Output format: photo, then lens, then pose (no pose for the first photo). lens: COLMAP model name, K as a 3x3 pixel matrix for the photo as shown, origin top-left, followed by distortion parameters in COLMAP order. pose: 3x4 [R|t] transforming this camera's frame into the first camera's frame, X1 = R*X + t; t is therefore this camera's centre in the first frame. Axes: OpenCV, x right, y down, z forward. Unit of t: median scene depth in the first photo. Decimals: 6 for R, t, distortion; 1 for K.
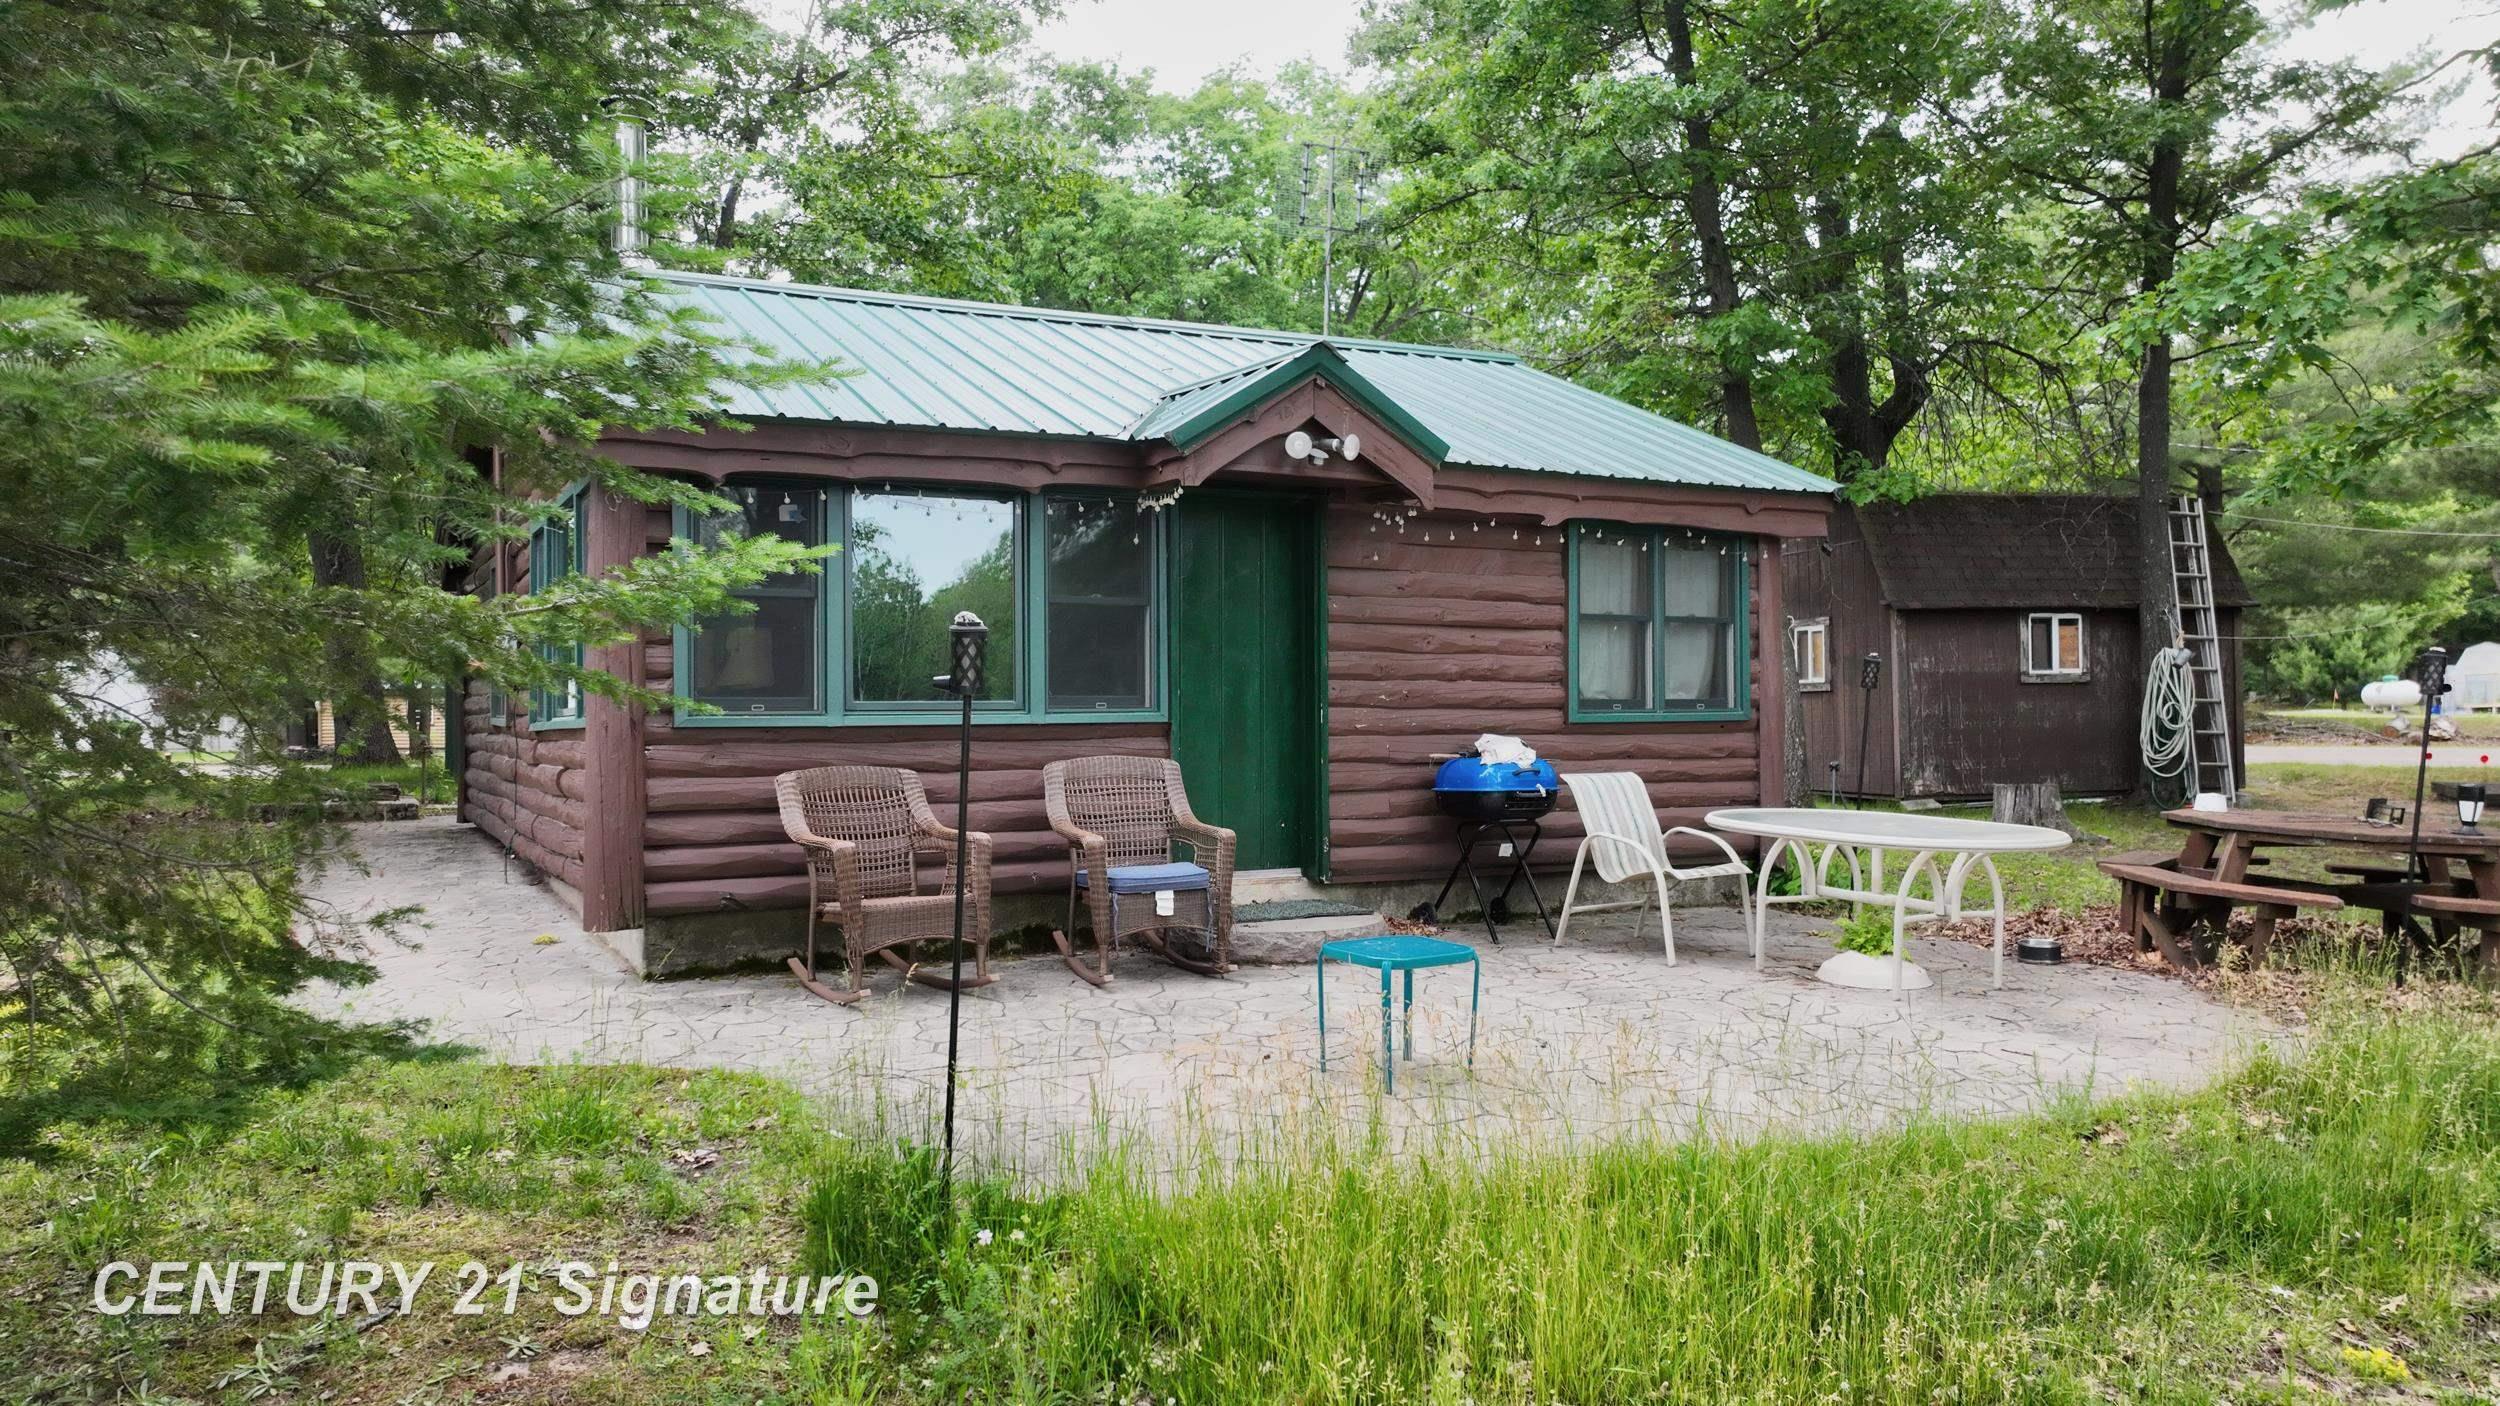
lens RADIAL K [[1760.4, 0, 1240.9], [0, 1760.4, 693.6], [0, 0, 1]] dist [-0.006874, 0.012522]
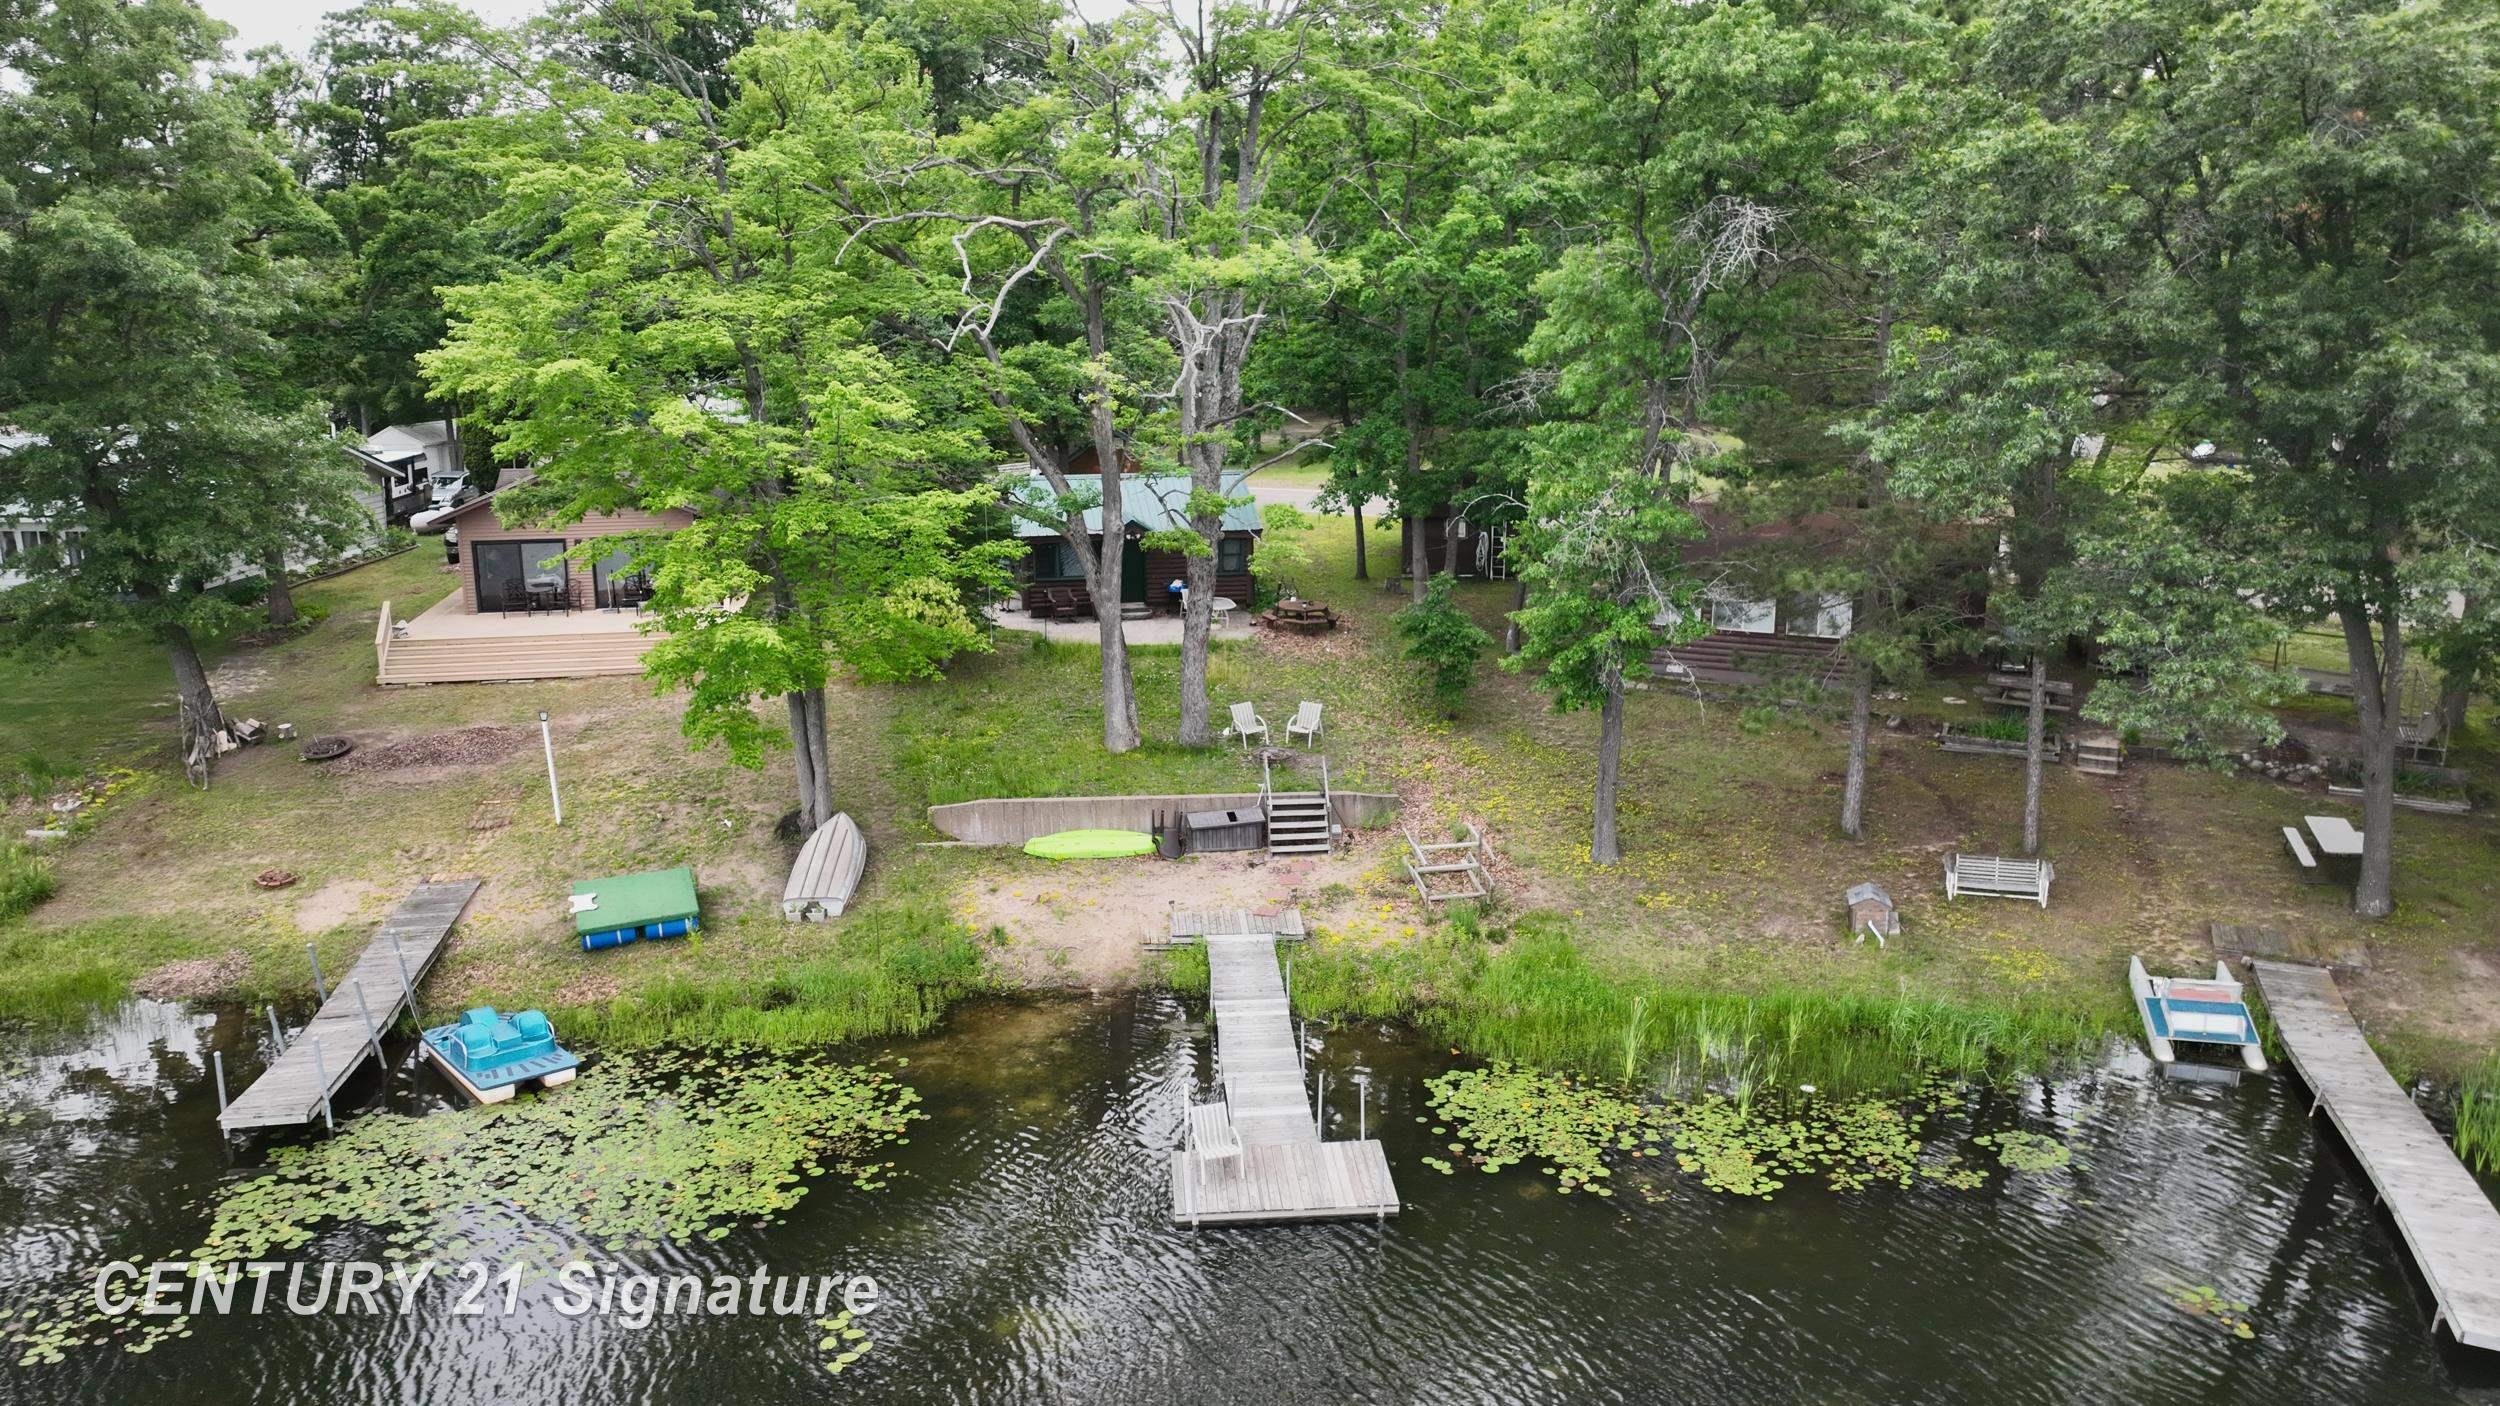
lens RADIAL K [[1760.4, 0, 1244.6], [0, 1760.4, 699.8], [0, 0, 1]] dist [-0.006874, 0.012522]
pose [[0.957334, 0.063625, -0.281893, 1.935831], [0.003979, 0.972467, 0.233007, -0.899848], [0.288956, -0.224187, 0.930722, -4.181568]]
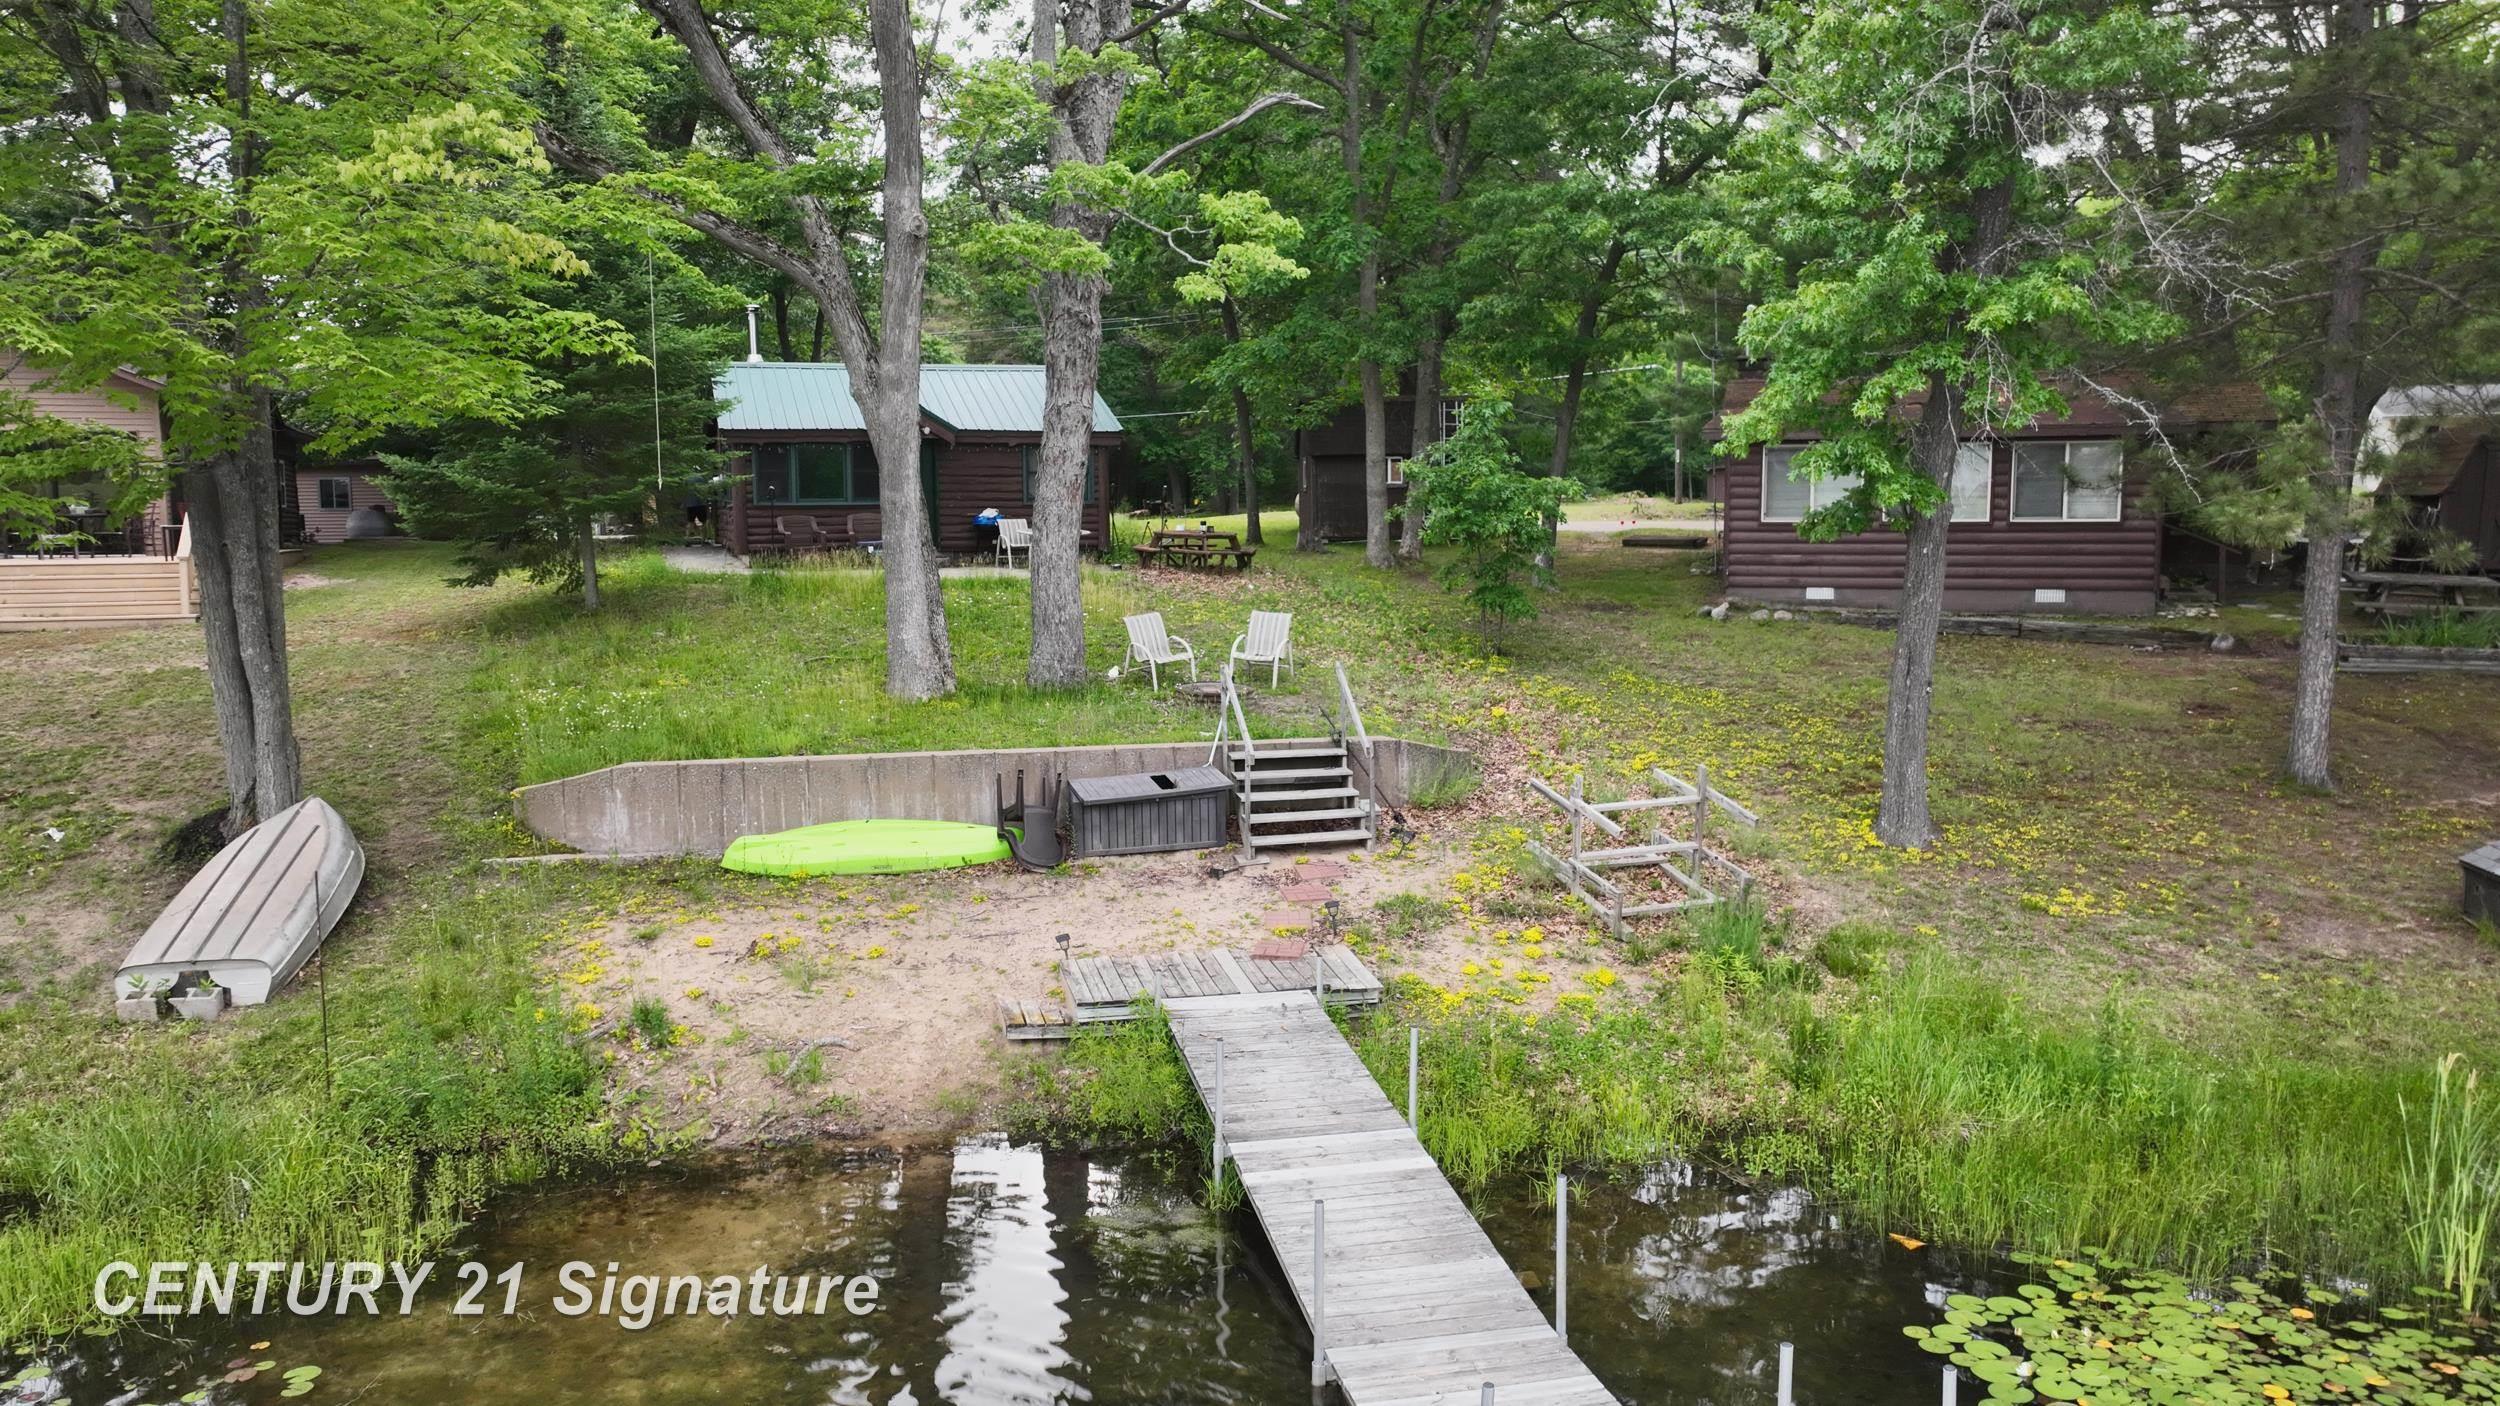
lens RADIAL K [[1760.4, 0, 1239.0], [0, 1760.4, 707.4], [0, 0, 1]] dist [-0.006874, 0.012522]
pose [[0.988760, 0.014982, -0.148760, 1.156807], [0.003882, 0.992059, 0.125717, -0.021751], [0.149462, -0.124881, 0.980850, -2.384808]]
